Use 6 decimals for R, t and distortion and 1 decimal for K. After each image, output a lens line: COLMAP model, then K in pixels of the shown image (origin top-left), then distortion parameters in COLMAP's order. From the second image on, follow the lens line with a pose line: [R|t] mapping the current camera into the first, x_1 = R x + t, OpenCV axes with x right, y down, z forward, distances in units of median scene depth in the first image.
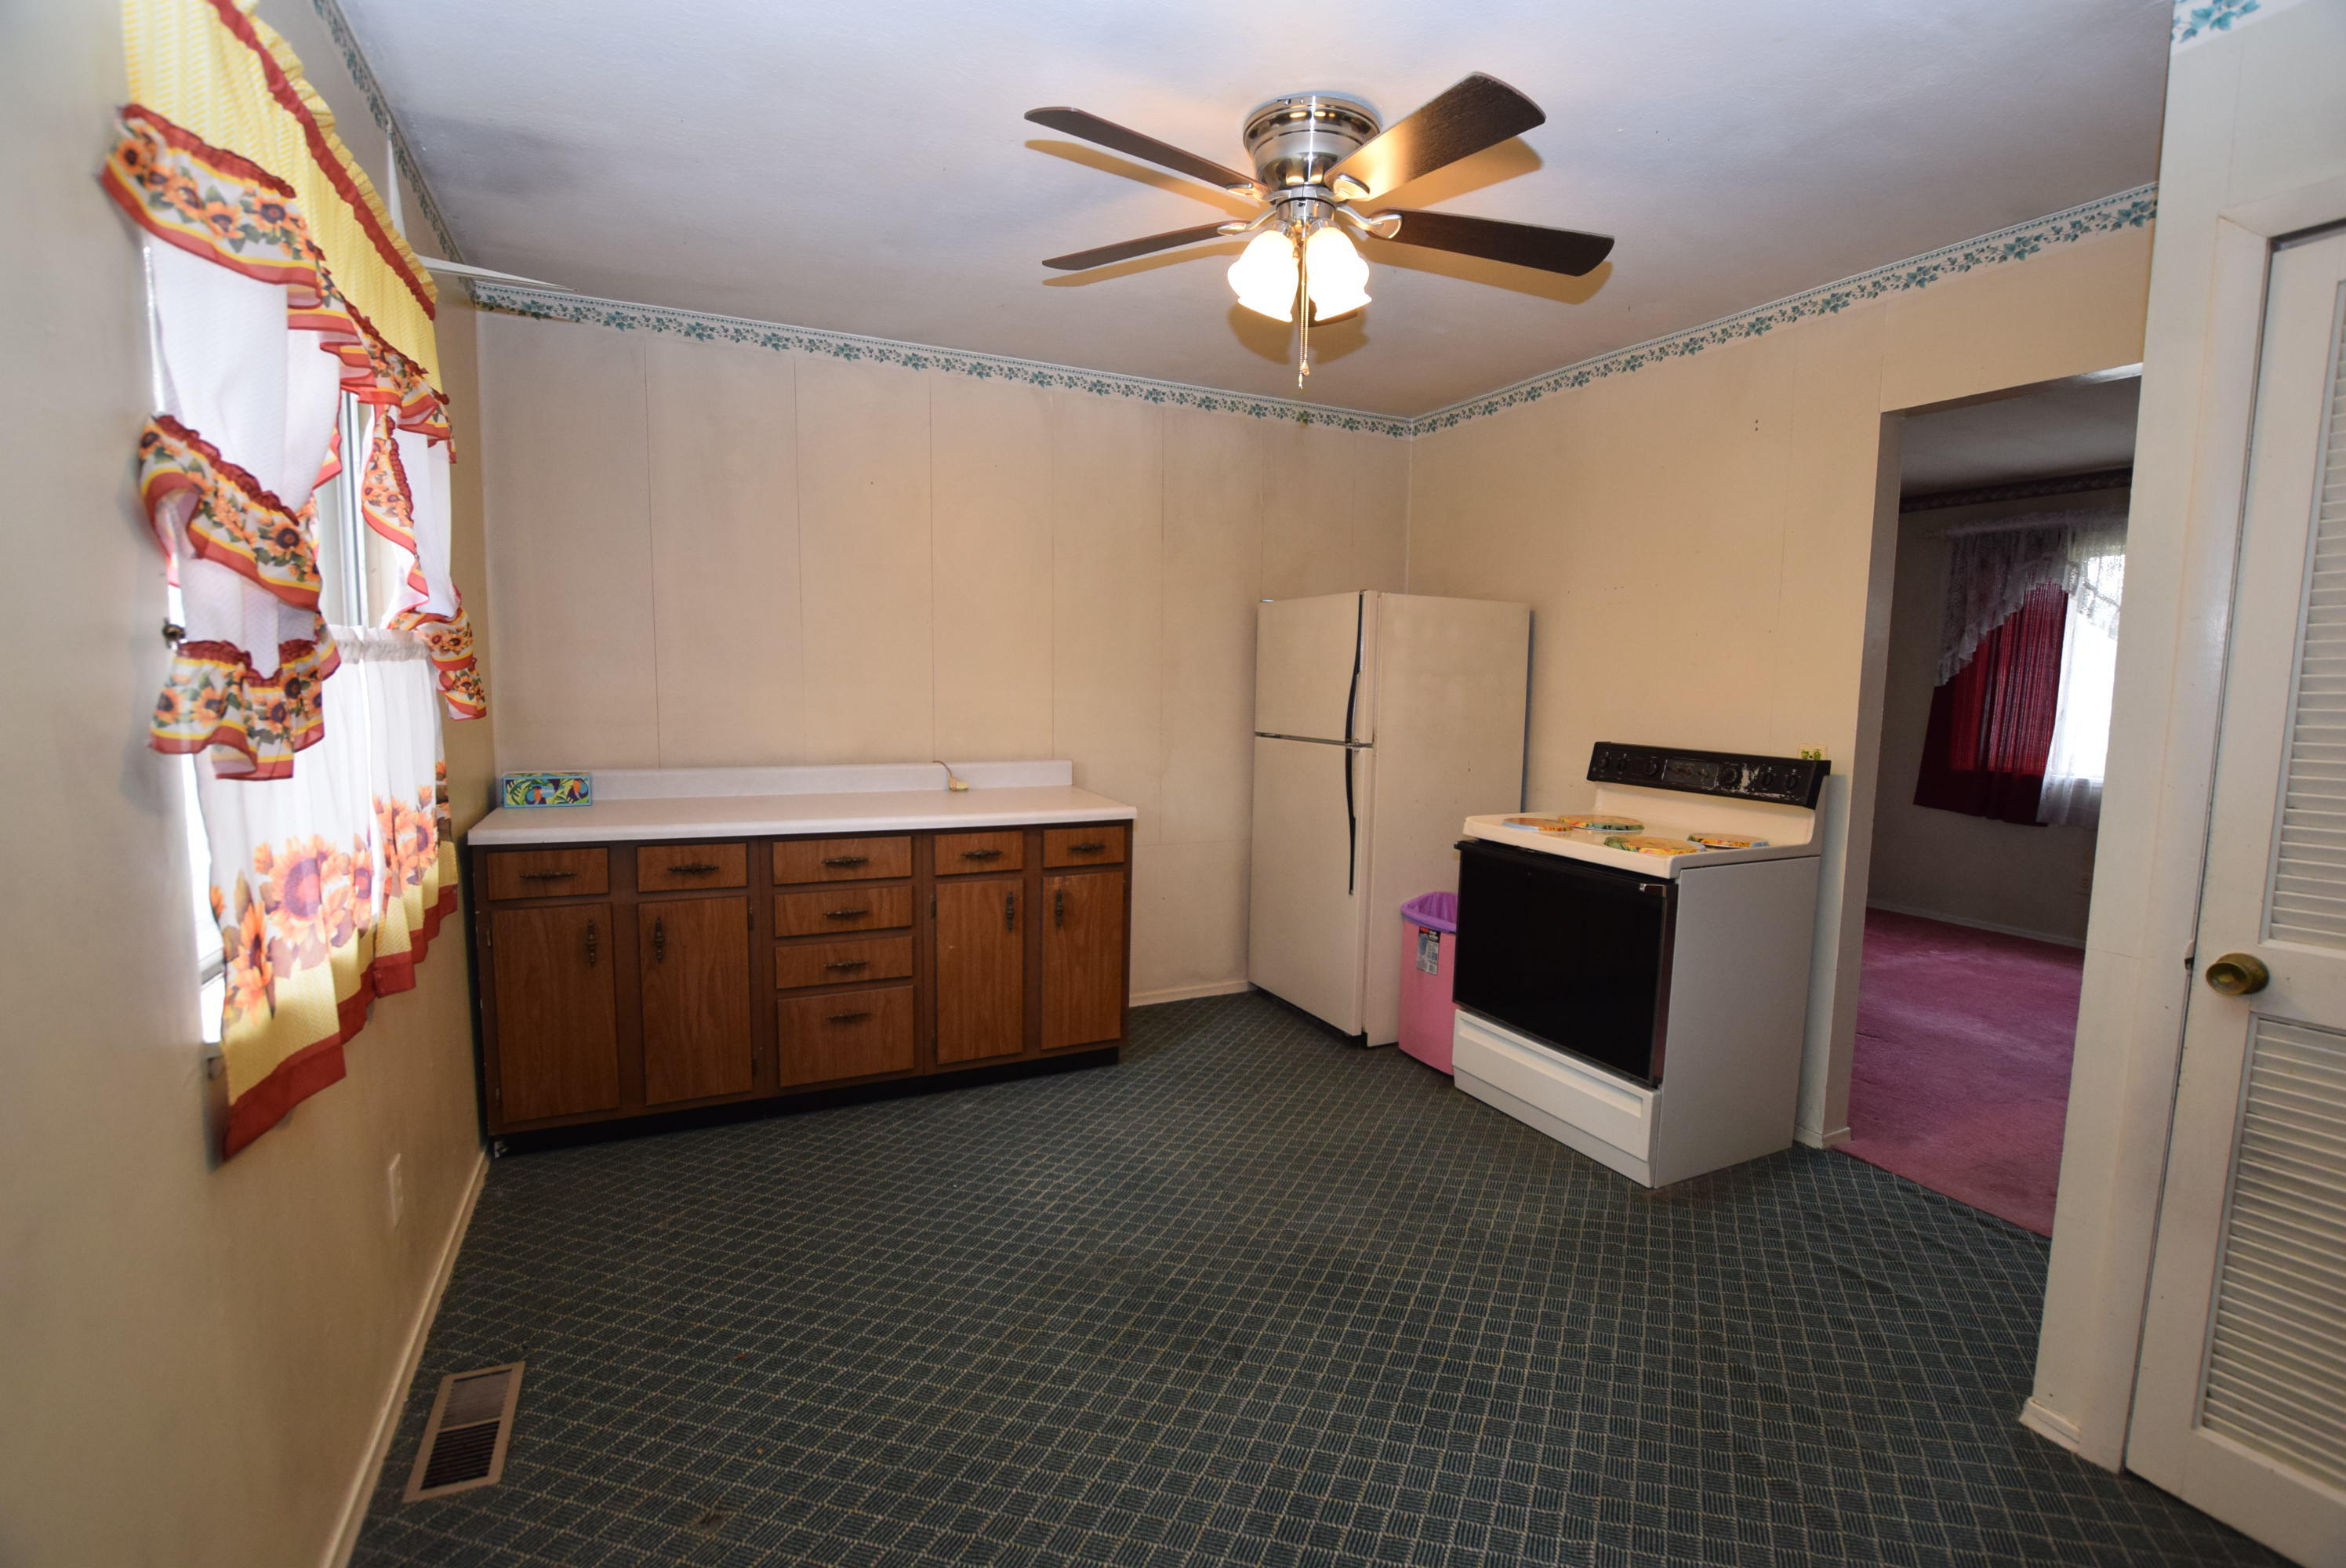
lens RADIAL K [[1033.8, 0, 1167.9], [0, 1033.8, 787.7], [0, 0, 1]] dist [-0.022790, 0.005542]
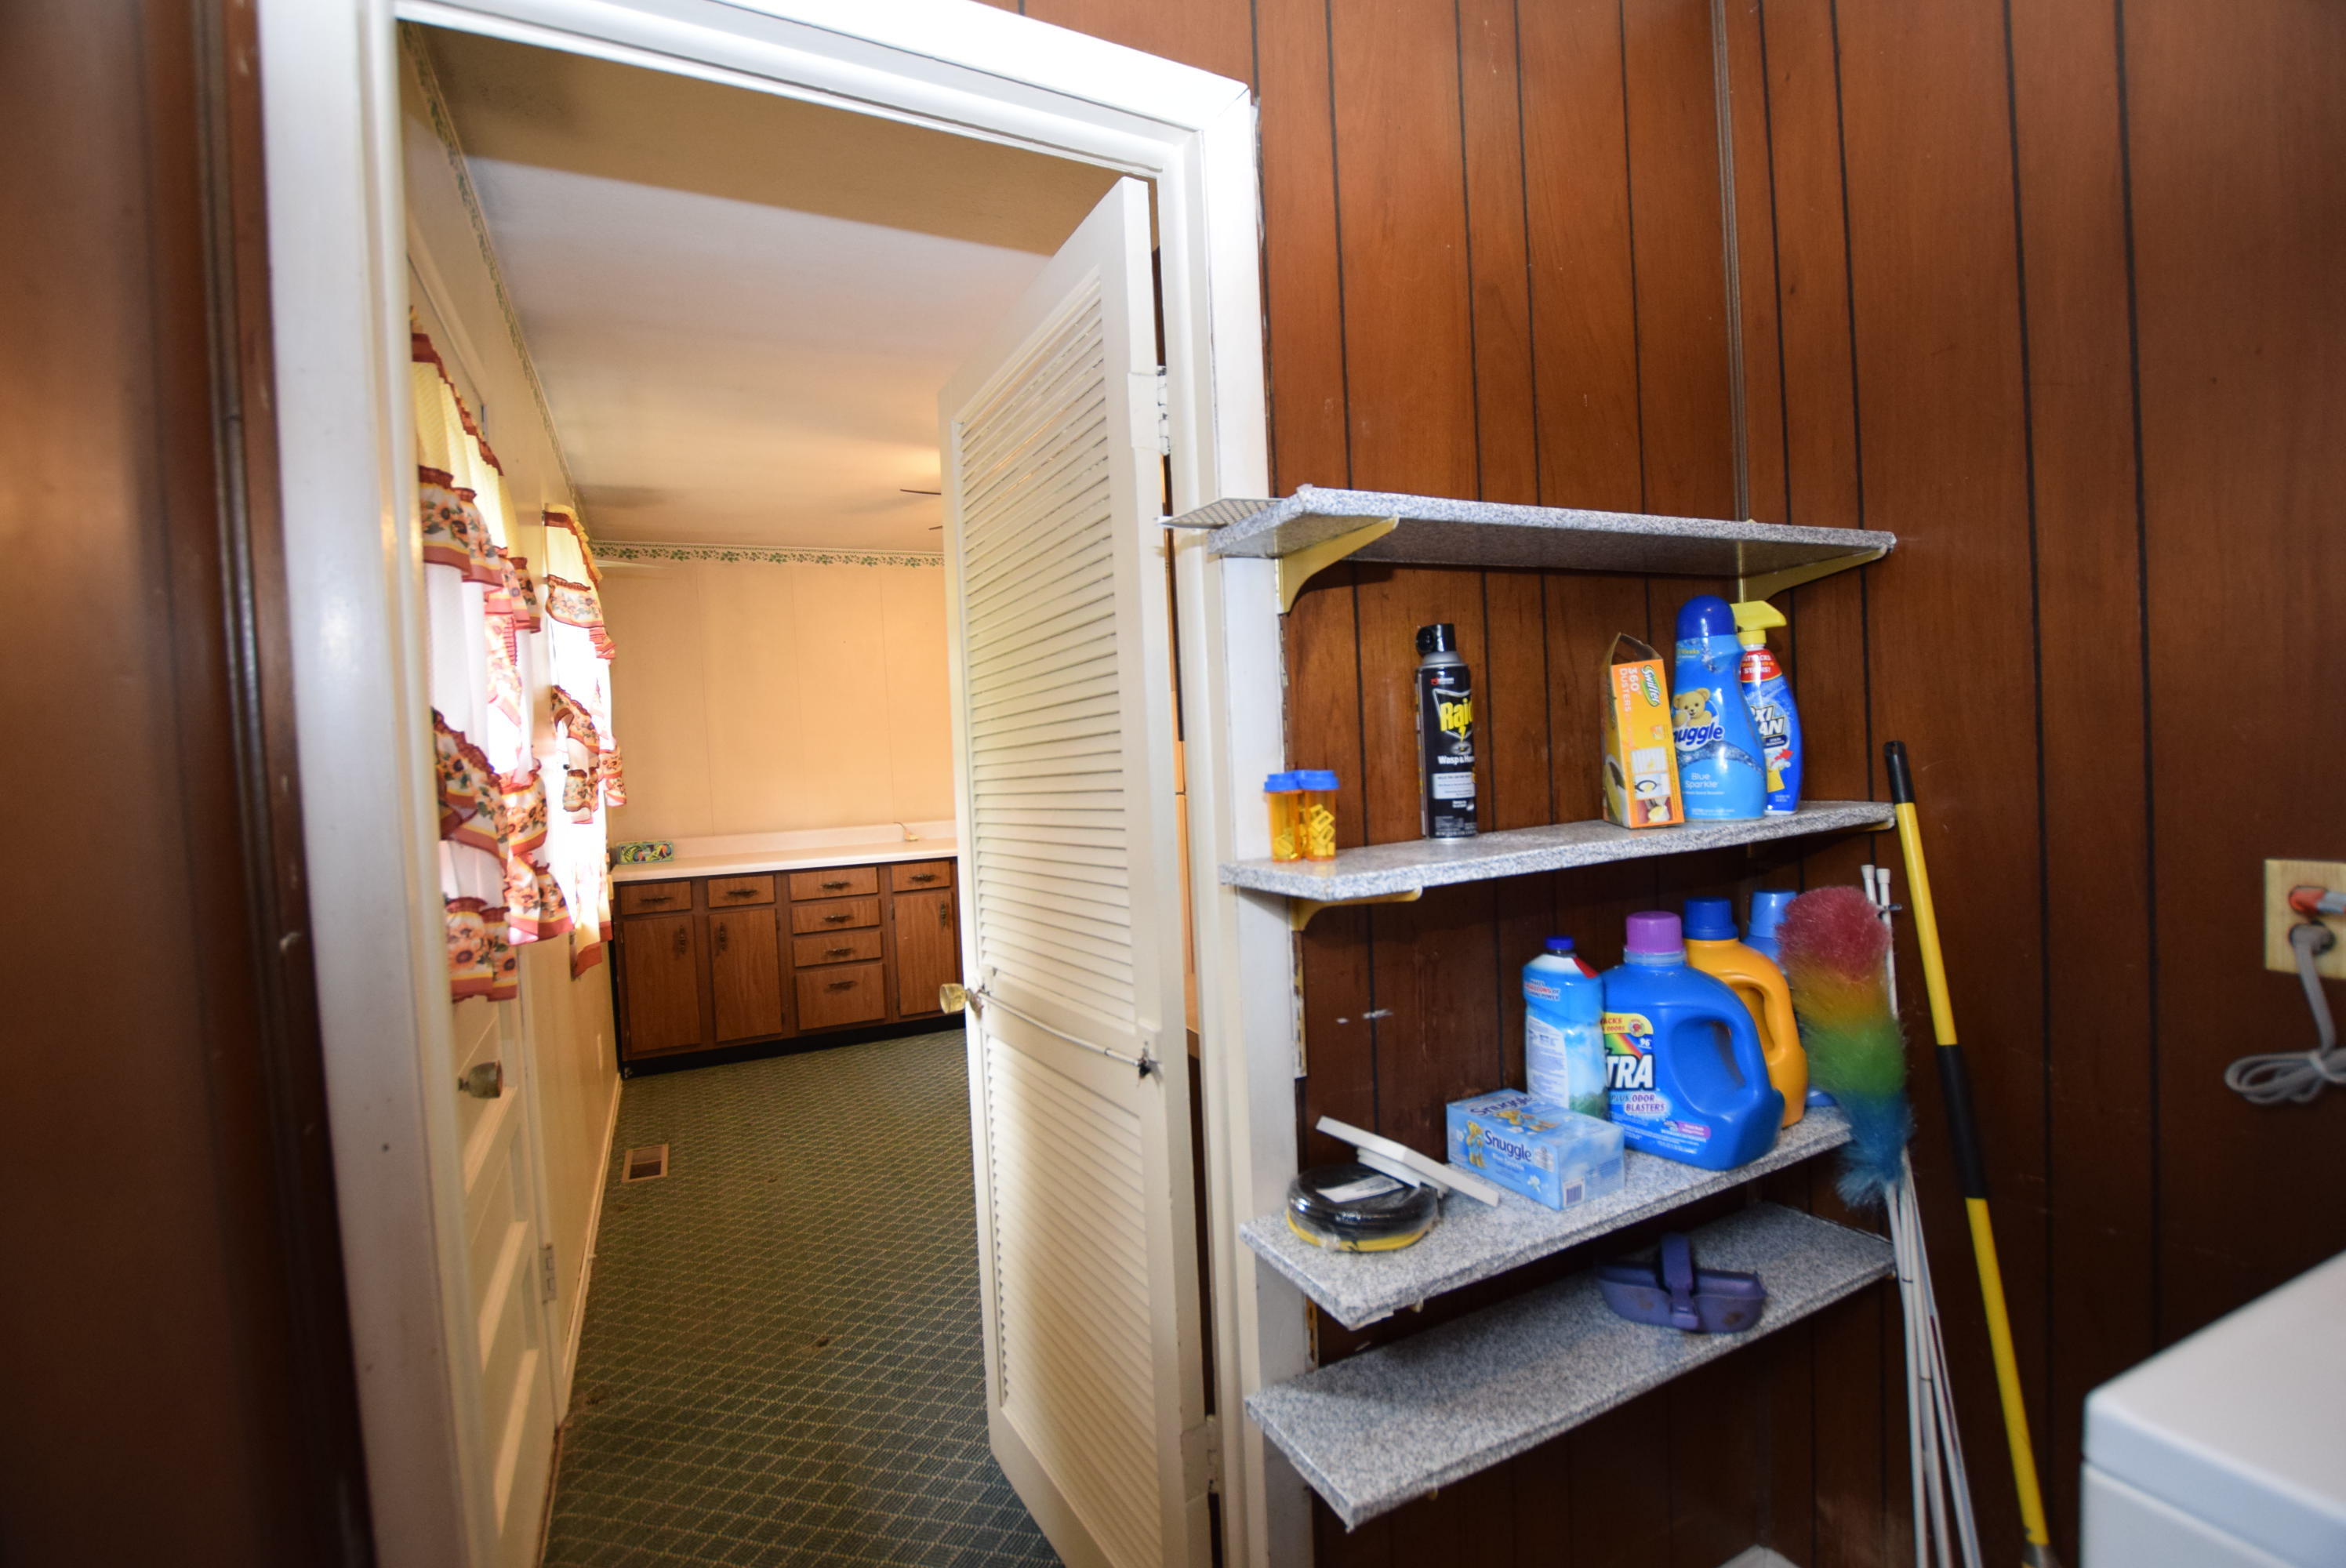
lens RADIAL K [[1033.8, 0, 1174.7], [0, 1033.8, 791.9], [0, 0, 1]] dist [-0.022790, 0.005542]
pose [[0.997949, -0.064015, 0.000731, 0.230120], [0.063913, 0.995585, -0.068747, 0.074947], [0.003673, 0.068653, 0.997634, -0.628154]]
